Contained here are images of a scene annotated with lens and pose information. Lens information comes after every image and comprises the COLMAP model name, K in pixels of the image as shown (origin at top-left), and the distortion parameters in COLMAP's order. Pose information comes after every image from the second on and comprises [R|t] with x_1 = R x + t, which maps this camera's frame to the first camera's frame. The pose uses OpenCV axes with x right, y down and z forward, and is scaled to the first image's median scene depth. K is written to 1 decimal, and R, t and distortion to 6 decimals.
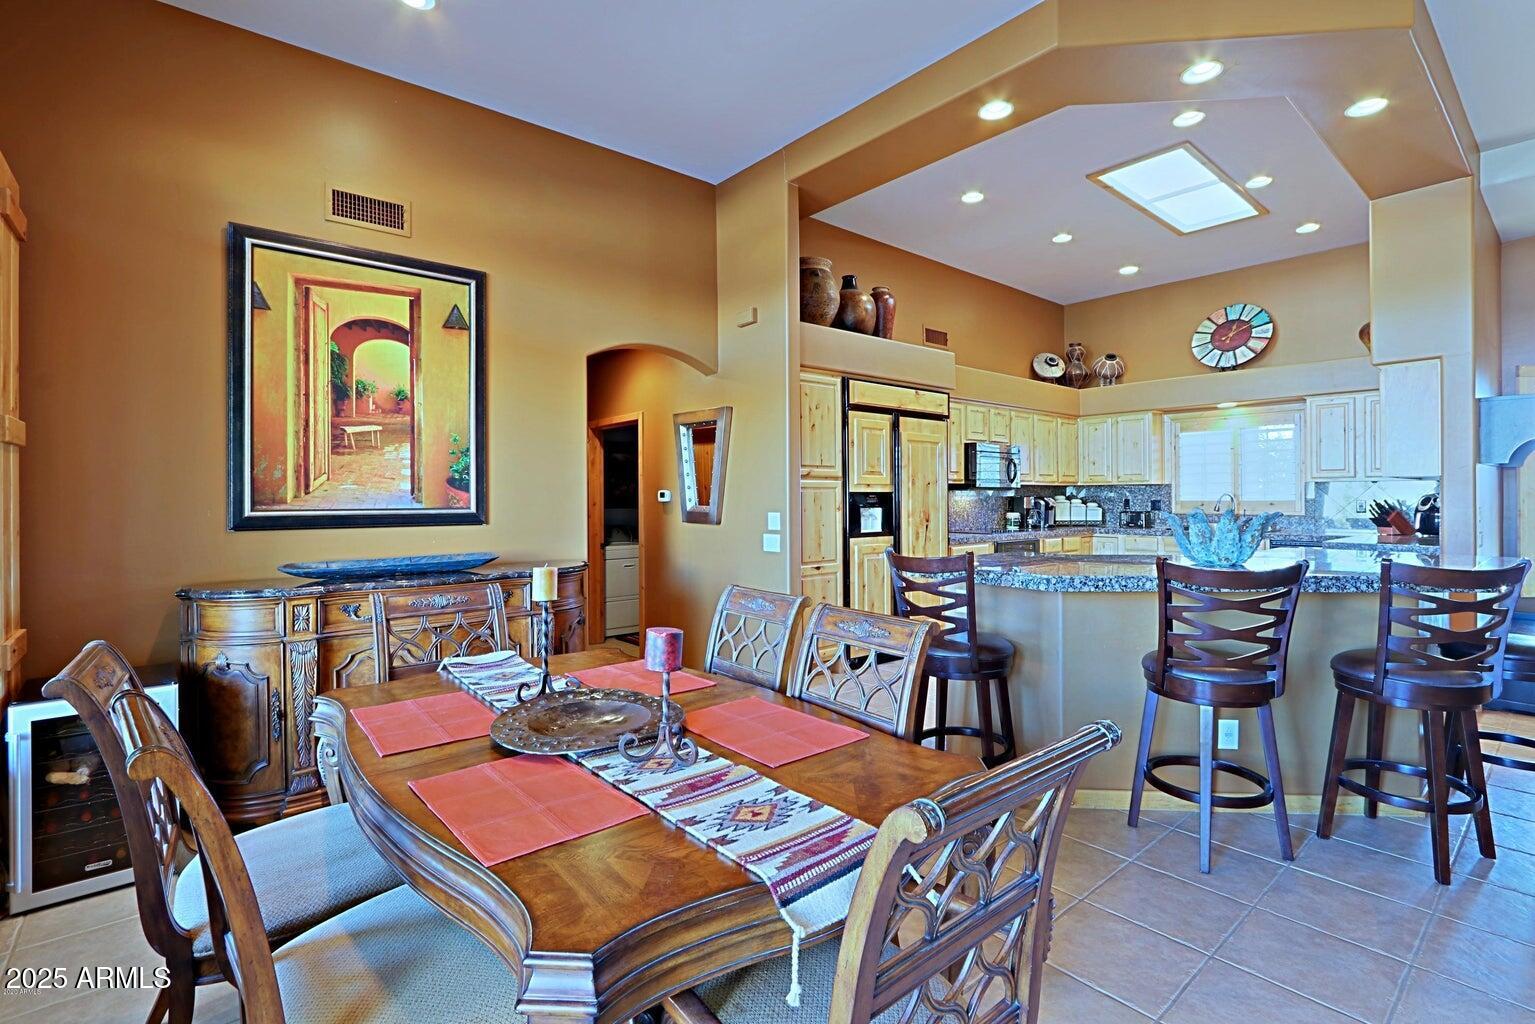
lens RADIAL K [[713.9, 0, 765.0], [0, 713.9, 498.3], [0, 0, 1]] dist [-0.003101, -0.000950]
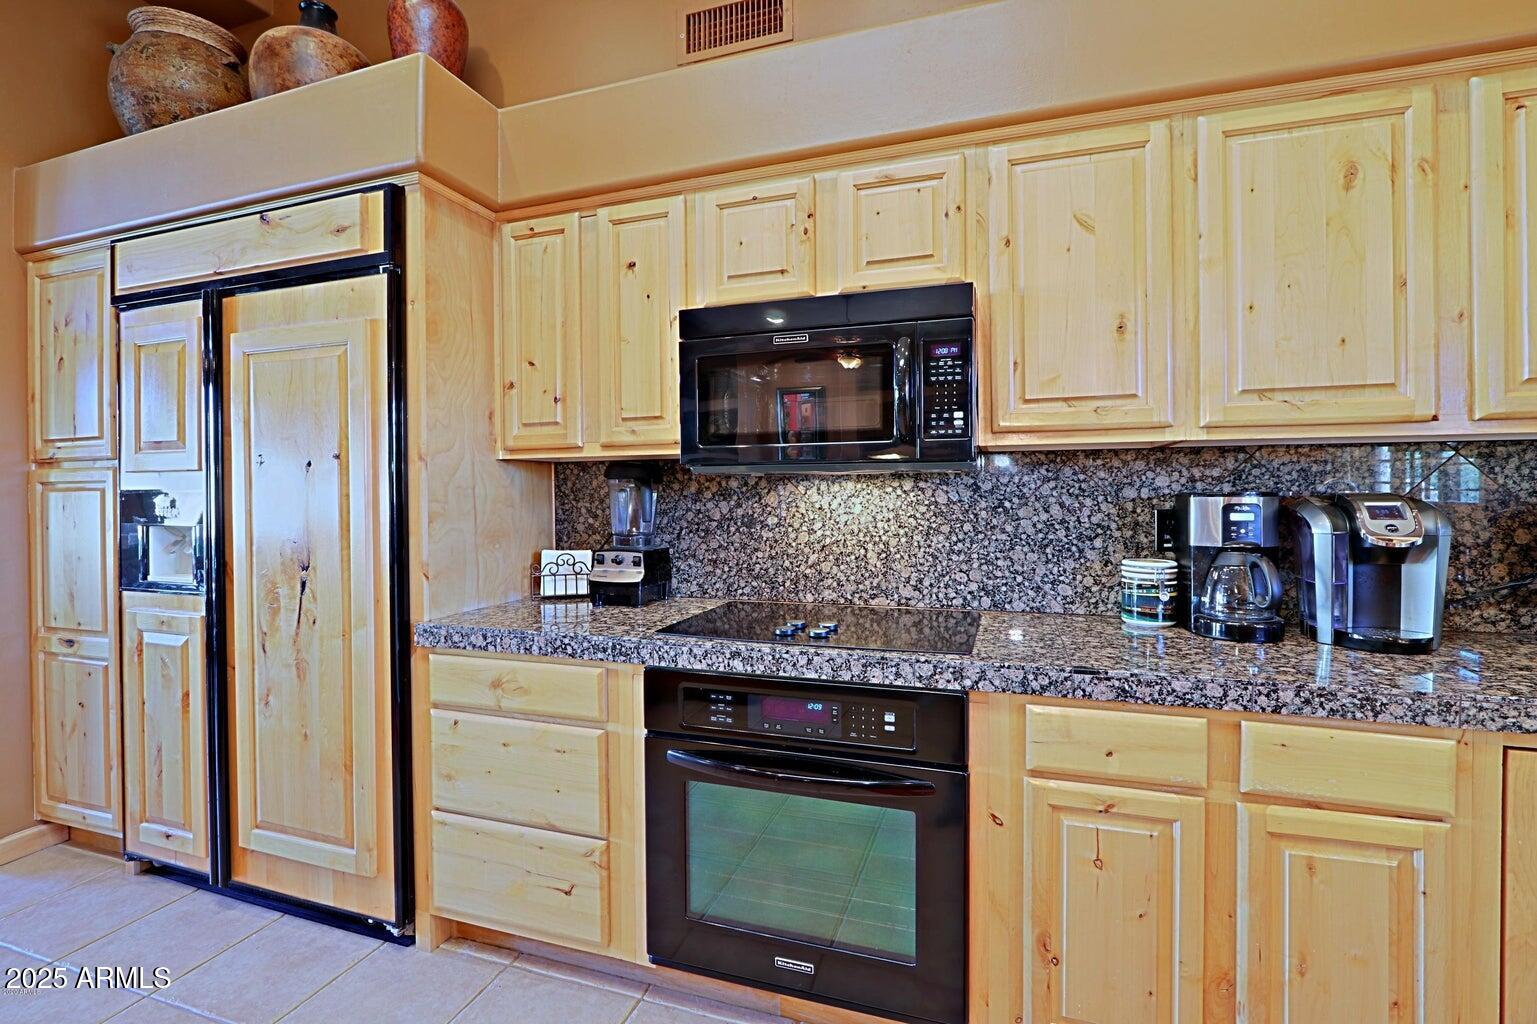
lens RADIAL K [[714.8, 0, 766.0], [0, 714.8, 498.3], [0, 0, 1]] dist [-0.003101, -0.000950]
pose [[0.510707, 0.009384, -0.859704, 0.732122], [0.005936, 0.999878, 0.014441, -0.008012], [0.859735, -0.012478, 0.510589, 1.134721]]
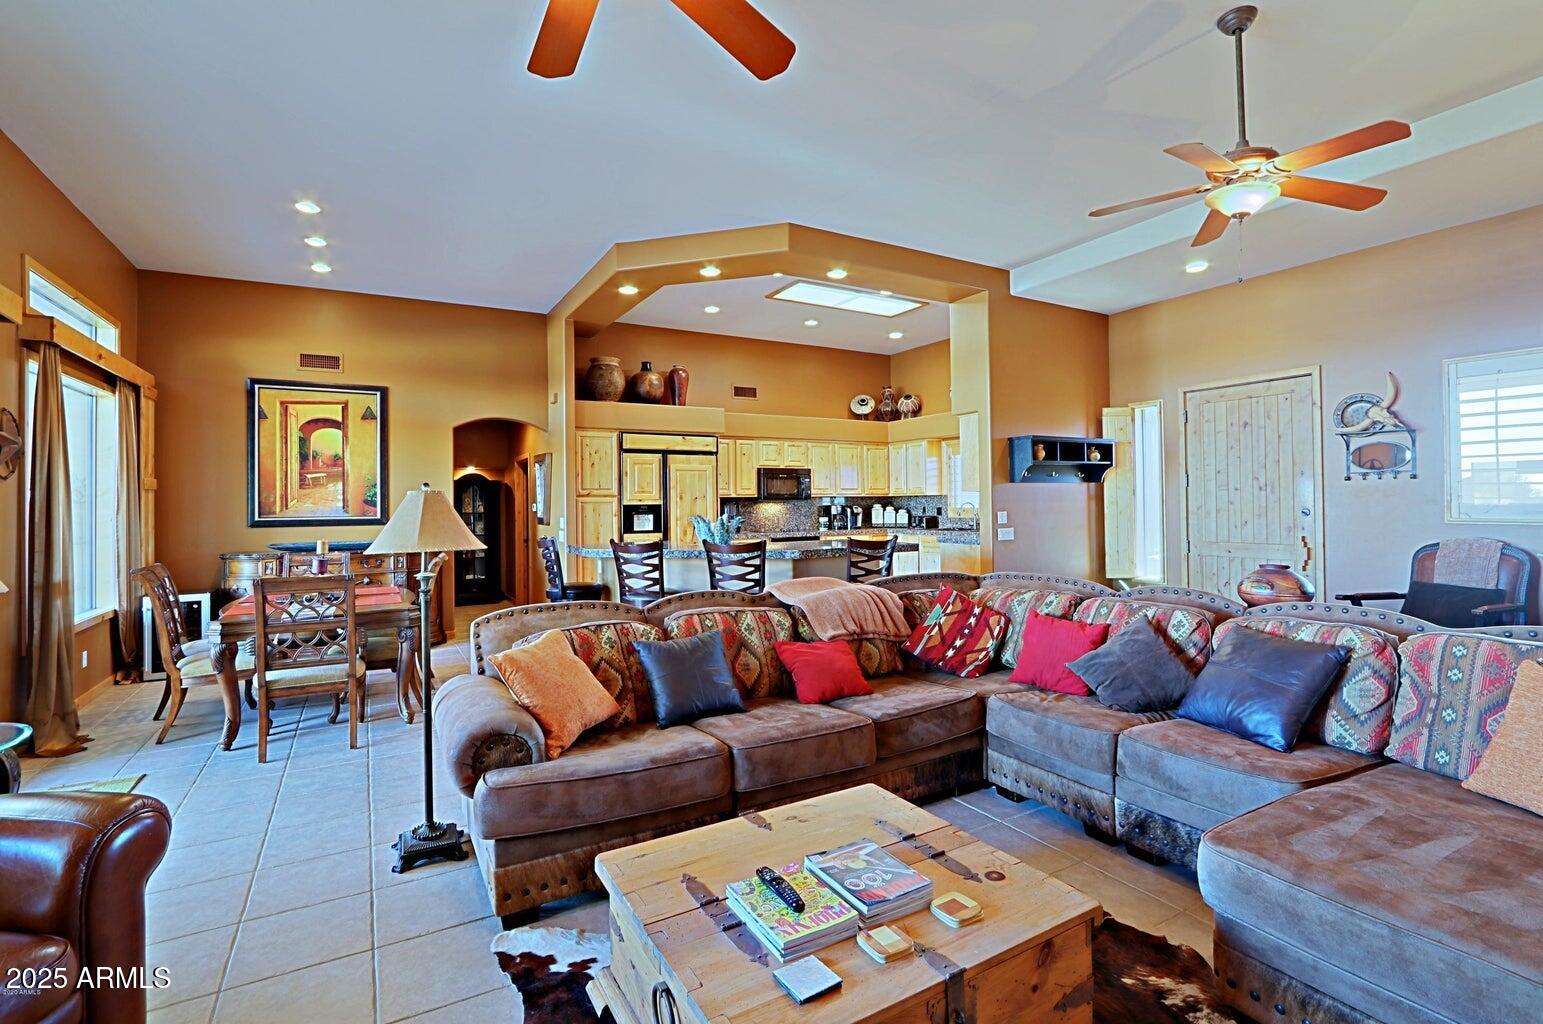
lens RADIAL K [[717.6, 0, 769.0], [0, 717.6, 498.3], [0, 0, 1]] dist [-0.003101, -0.000950]
pose [[0.984370, -0.009348, -0.175865, 0.720060], [0.007638, 0.999917, -0.010399, -0.004210], [0.175947, 0.008893, 0.984359, -0.508462]]
